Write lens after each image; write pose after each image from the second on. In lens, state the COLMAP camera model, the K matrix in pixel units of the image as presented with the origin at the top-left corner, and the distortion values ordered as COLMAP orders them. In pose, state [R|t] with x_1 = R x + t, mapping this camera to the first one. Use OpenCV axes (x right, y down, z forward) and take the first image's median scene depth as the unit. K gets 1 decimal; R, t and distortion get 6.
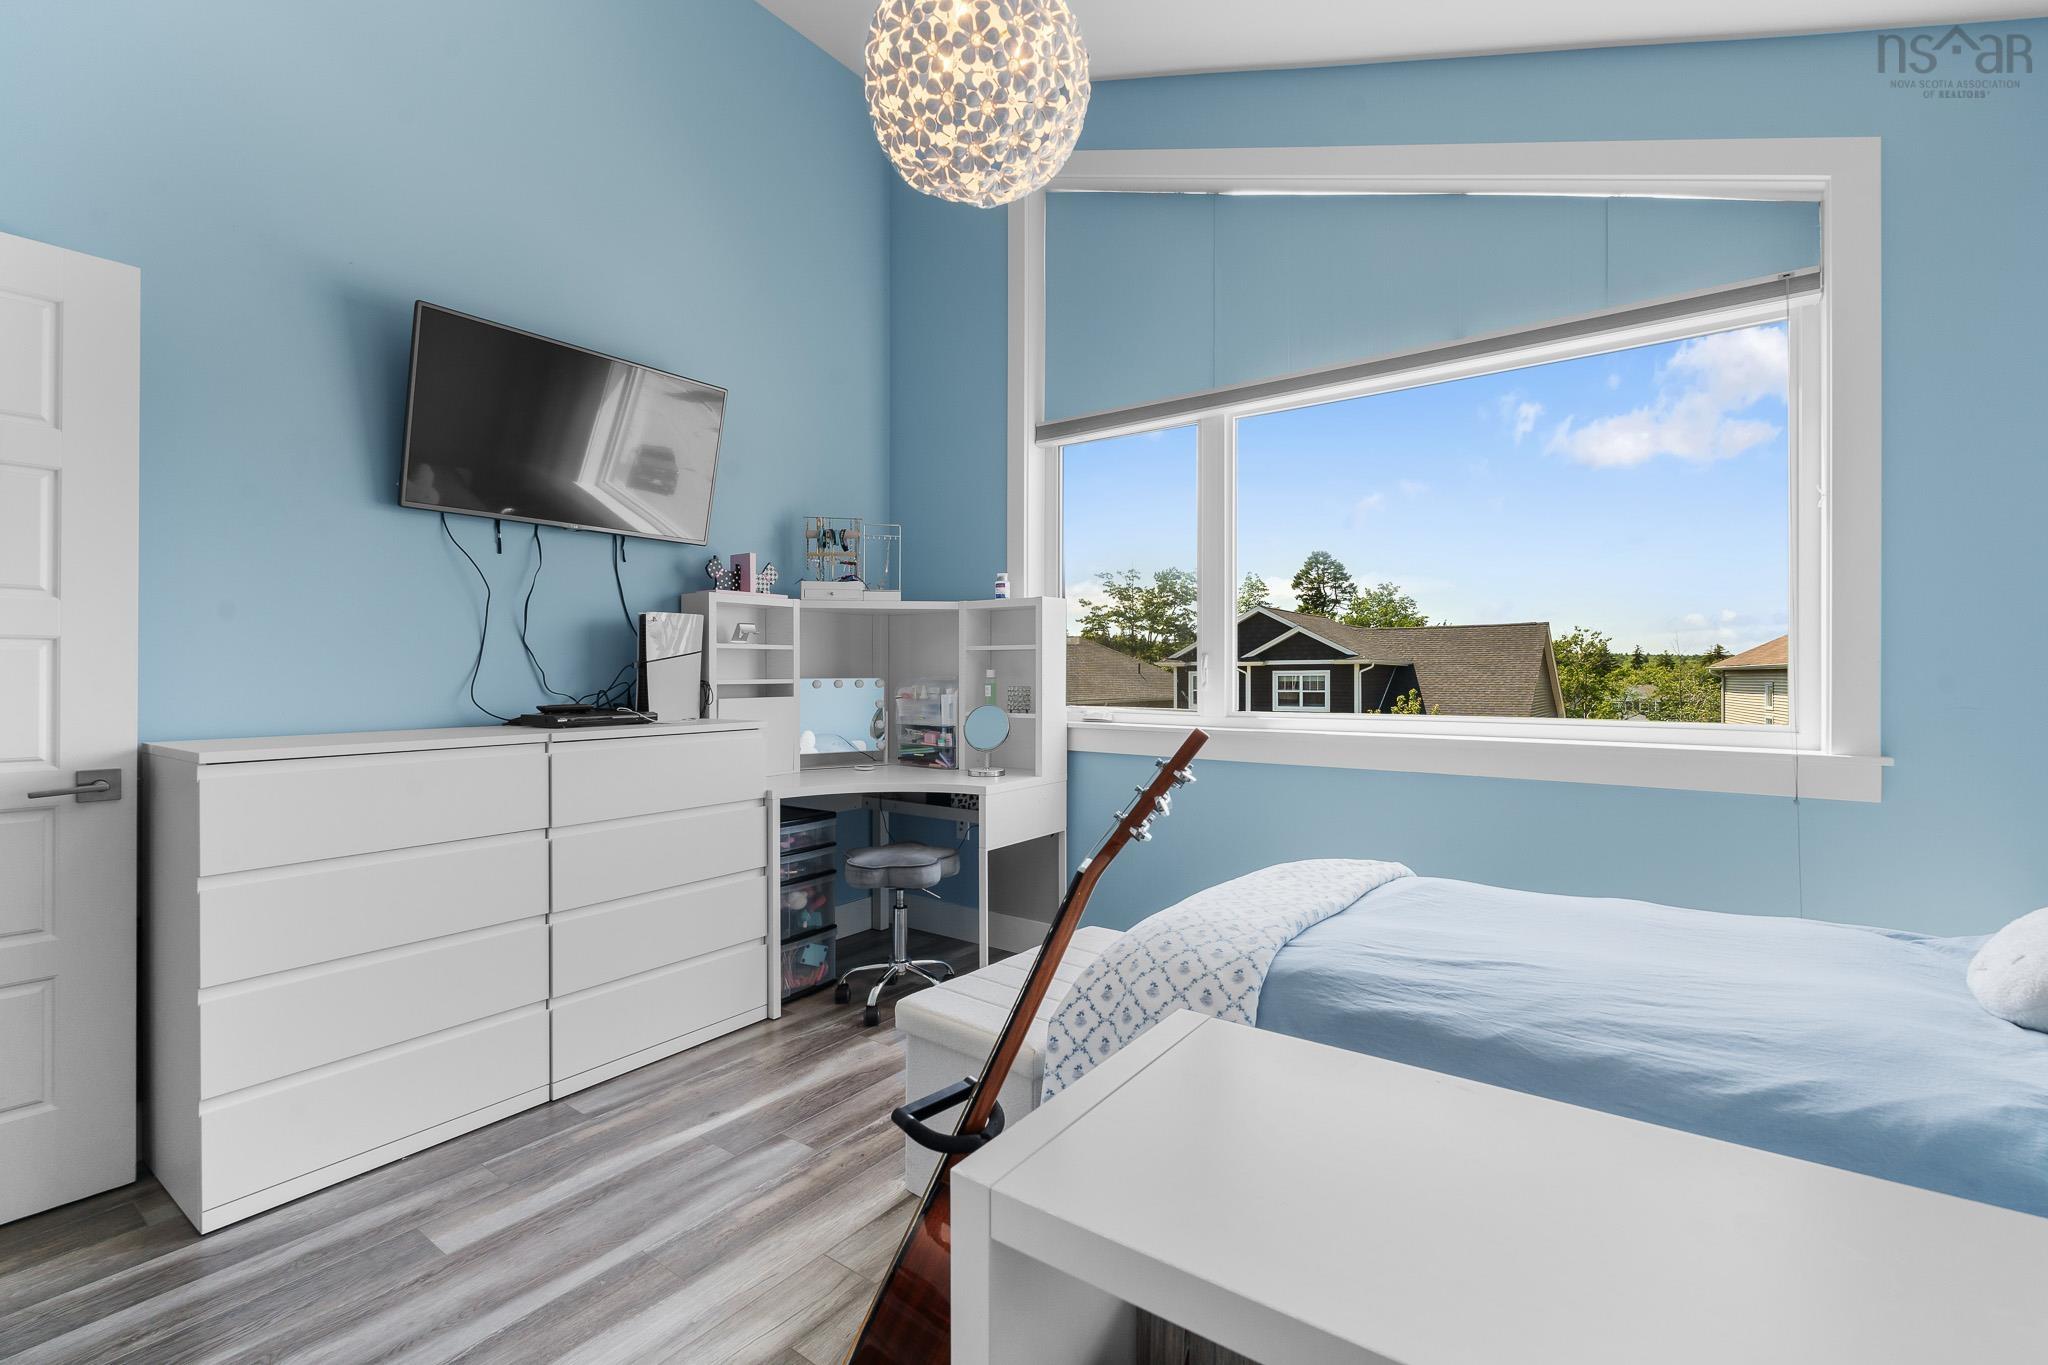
lens RADIAL K [[896.7, 0, 1036.9], [0, 896.7, 675.5], [0, 0, 1]] dist [-0.002659, -0.000432]
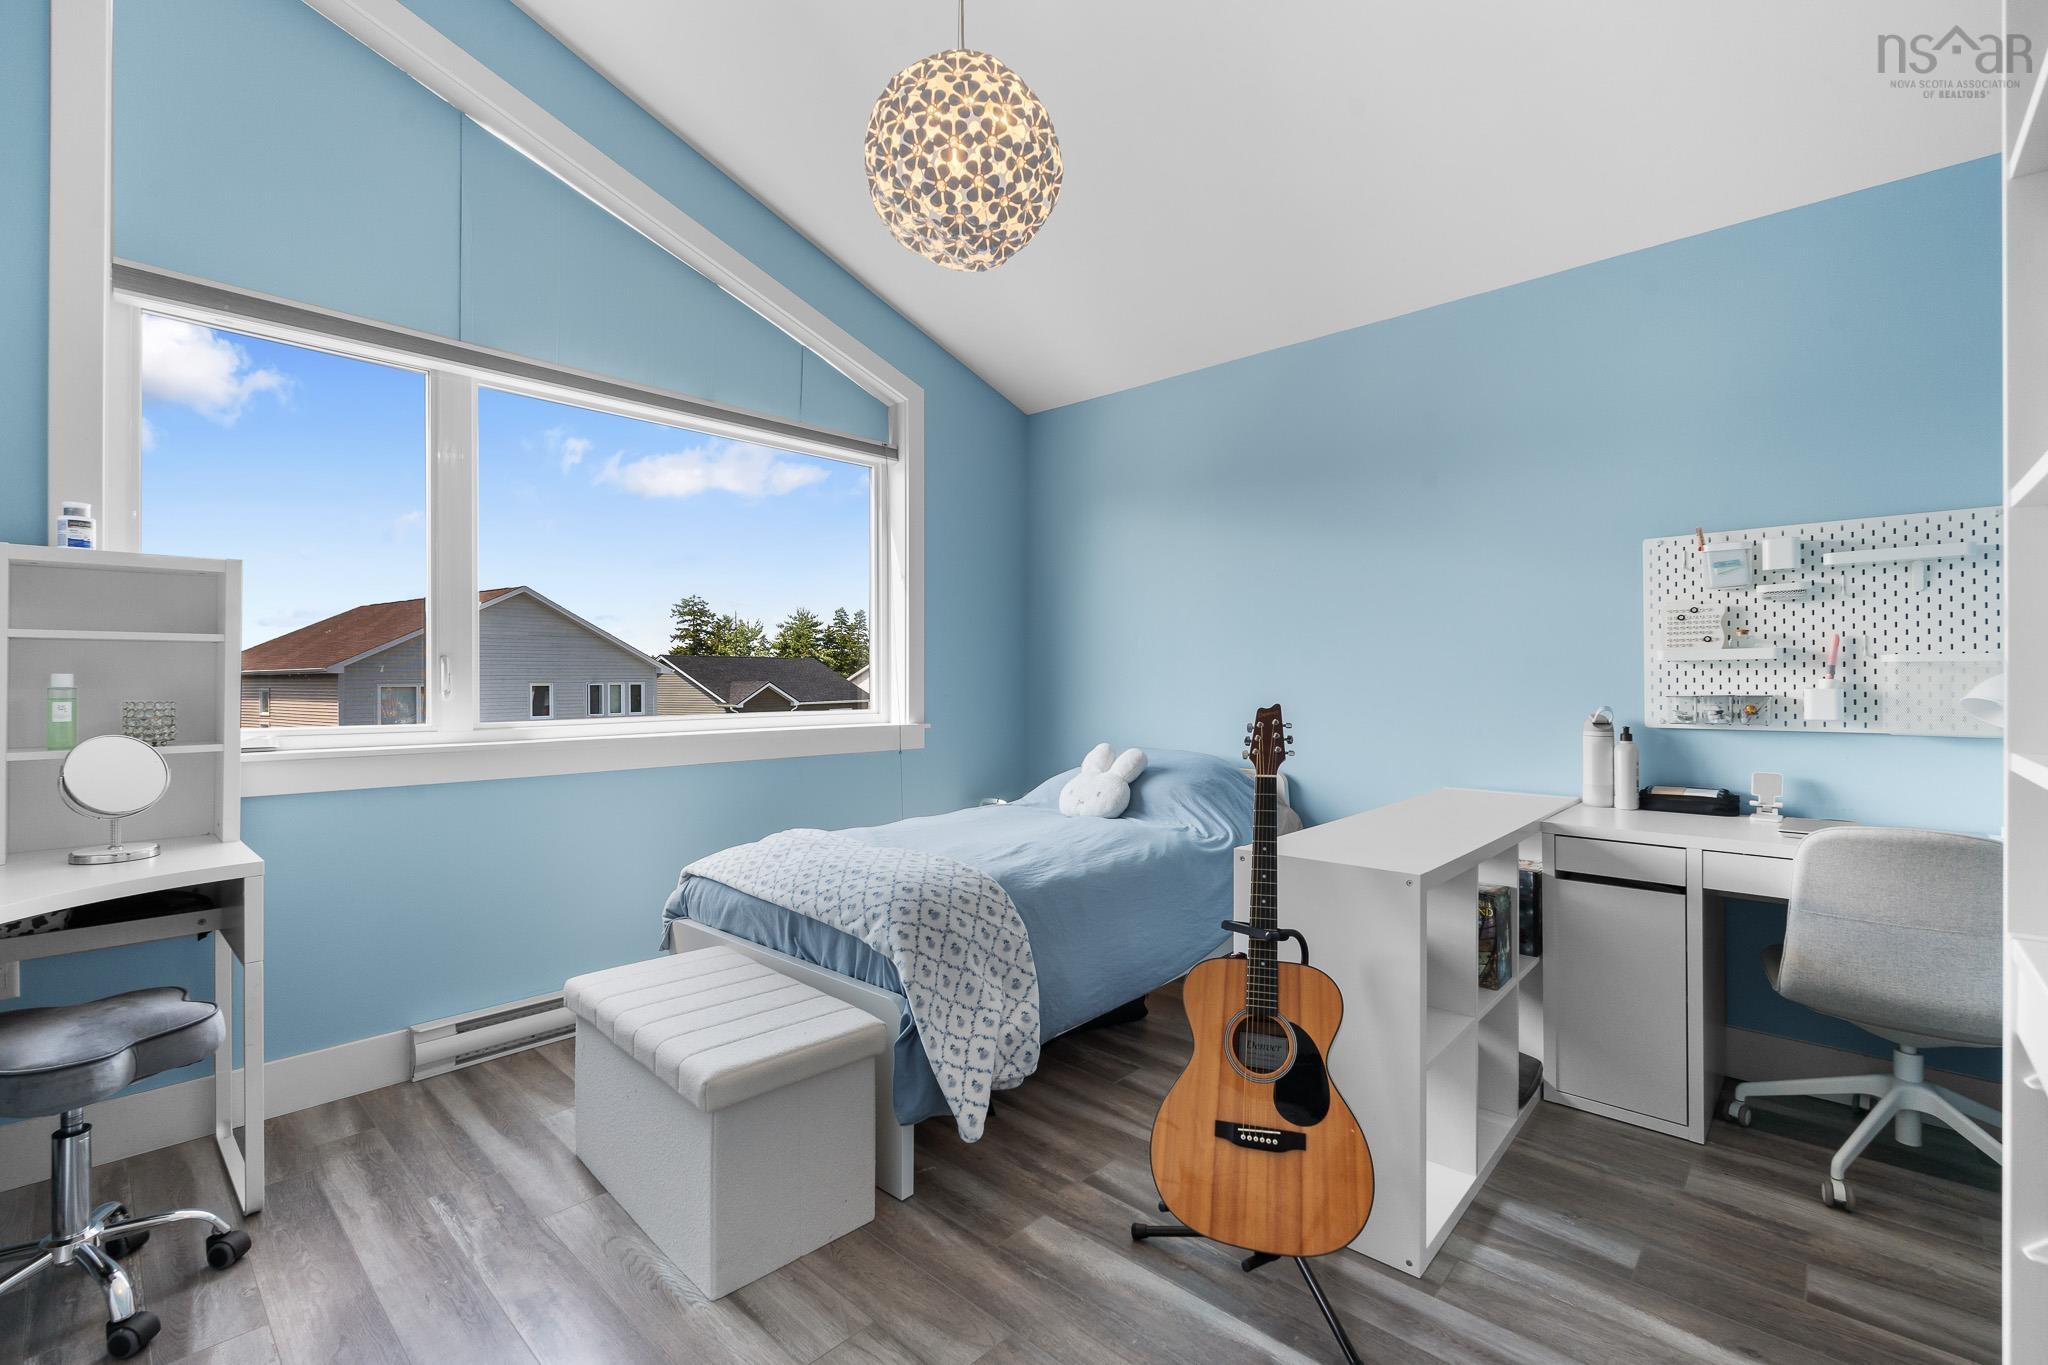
lens RADIAL K [[896.7, 0, 1036.5], [0, 896.7, 678.7], [0, 0, 1]] dist [-0.002659, -0.000432]
pose [[0.106768, 0.004096, 0.994276, -0.551637], [0.011829, 0.999916, -0.005390, 0.006820], [-0.994214, 0.012337, 0.106710, 0.358985]]
